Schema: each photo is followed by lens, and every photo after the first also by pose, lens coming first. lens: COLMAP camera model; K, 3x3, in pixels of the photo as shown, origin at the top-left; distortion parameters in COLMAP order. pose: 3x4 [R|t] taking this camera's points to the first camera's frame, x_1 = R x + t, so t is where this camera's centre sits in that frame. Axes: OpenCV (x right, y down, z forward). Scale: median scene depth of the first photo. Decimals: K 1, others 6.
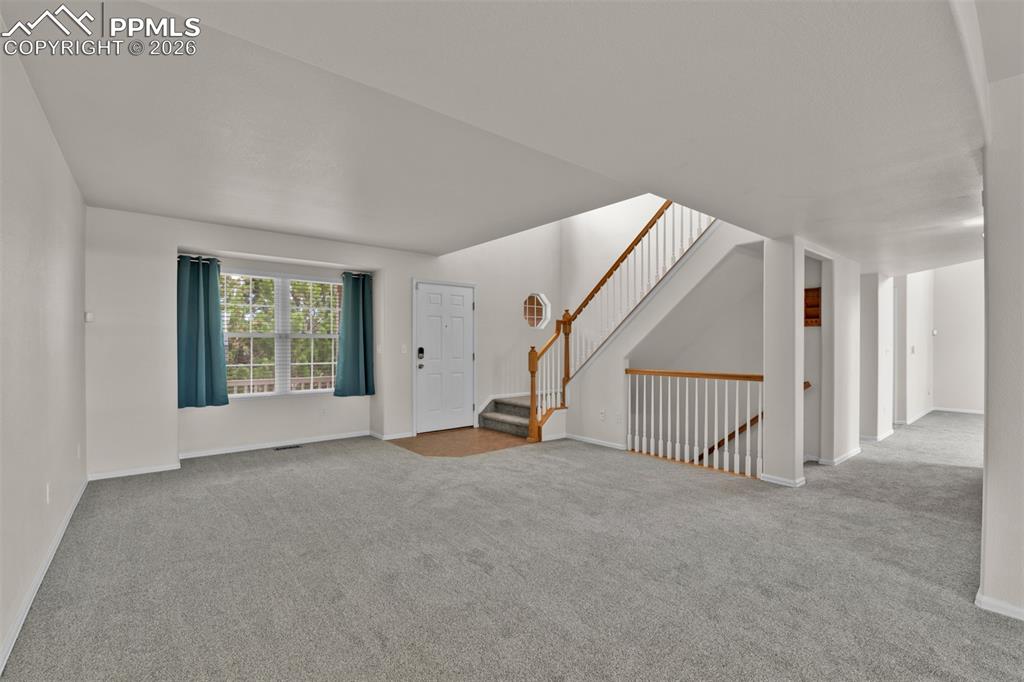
lens RADIAL K [[442.4, 0, 516.9], [0, 442.4, 346.7], [0, 0, 1]] dist [-0.008692, -0.001539]
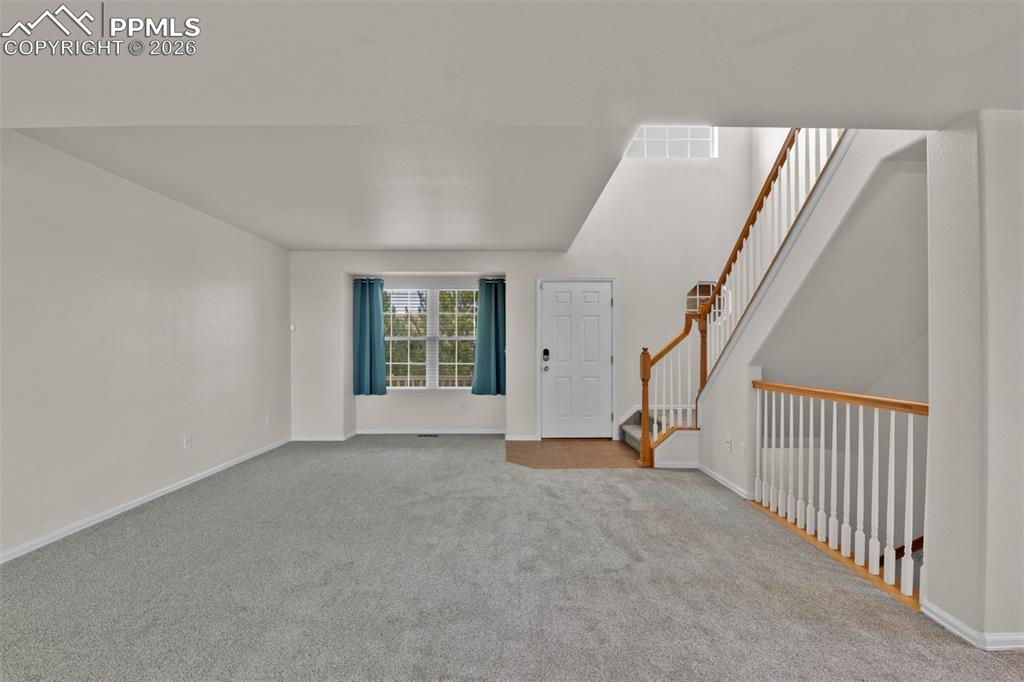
lens RADIAL K [[442.4, 0, 512.9], [0, 442.4, 347.0], [0, 0, 1]] dist [-0.008692, -0.001539]
pose [[0.779726, -0.001840, -0.626119, 0.362671], [-0.000601, 0.999993, -0.003688, 0.000432], [0.626121, 0.003252, 0.779719, 0.226306]]
